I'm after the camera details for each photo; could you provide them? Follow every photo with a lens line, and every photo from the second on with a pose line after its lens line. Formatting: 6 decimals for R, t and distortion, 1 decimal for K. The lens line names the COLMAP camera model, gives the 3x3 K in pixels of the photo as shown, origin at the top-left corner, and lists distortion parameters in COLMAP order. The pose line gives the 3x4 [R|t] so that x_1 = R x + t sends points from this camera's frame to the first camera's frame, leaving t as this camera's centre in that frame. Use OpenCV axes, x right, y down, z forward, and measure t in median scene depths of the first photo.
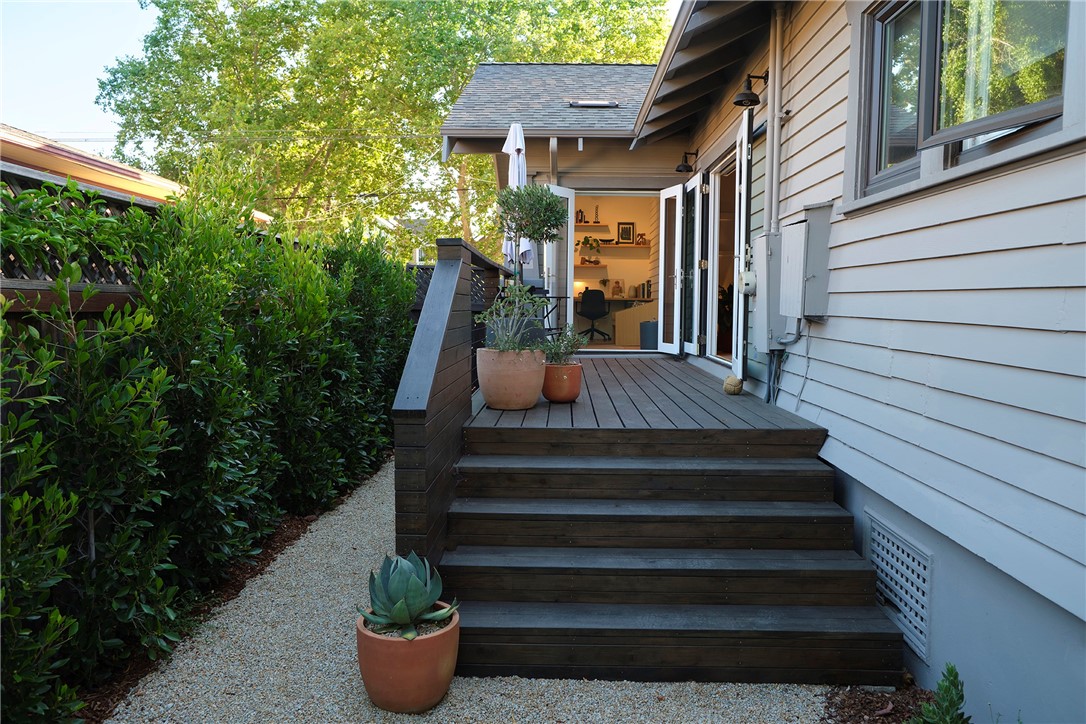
lens RADIAL K [[746.7, 0, 543.6], [0, 746.7, 361.7], [0, 0, 1]] dist [-0.009955, -0.000582]
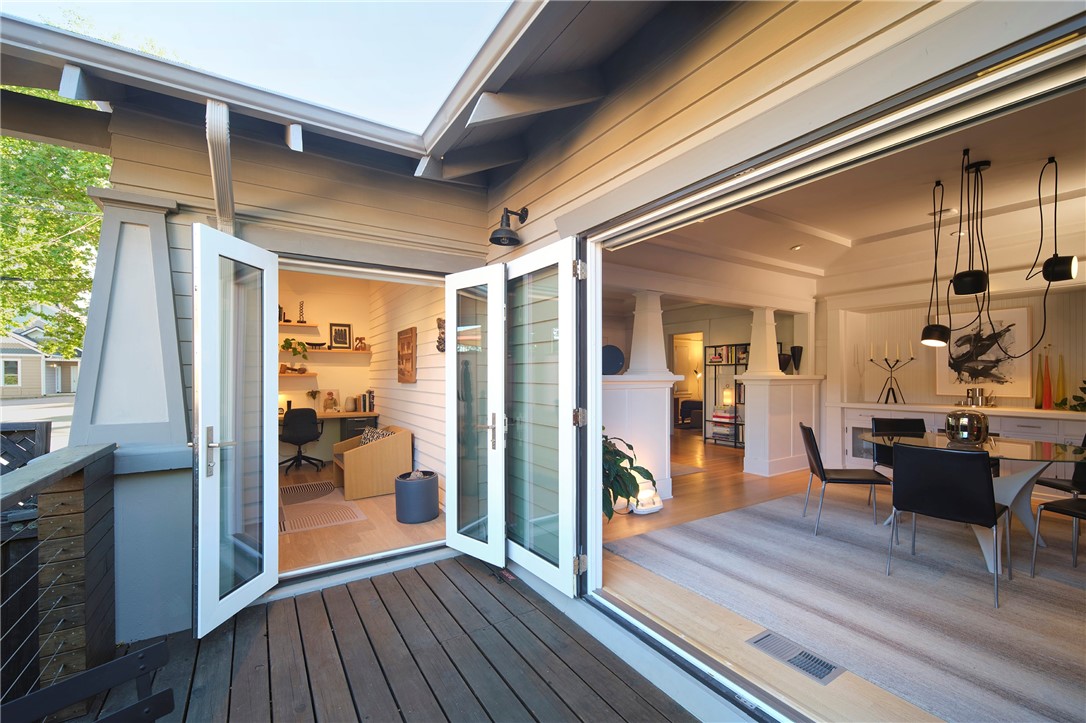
lens RADIAL K [[447.3, 0, 538.9], [0, 447.3, 375.3], [0, 0, 1]] dist [0.004138, 0.000194]
pose [[0.830054, -0.012452, 0.557544, 0.014673], [0.054956, 0.996711, -0.059557, -0.095946], [-0.554968, 0.080075, 0.828009, 0.514630]]
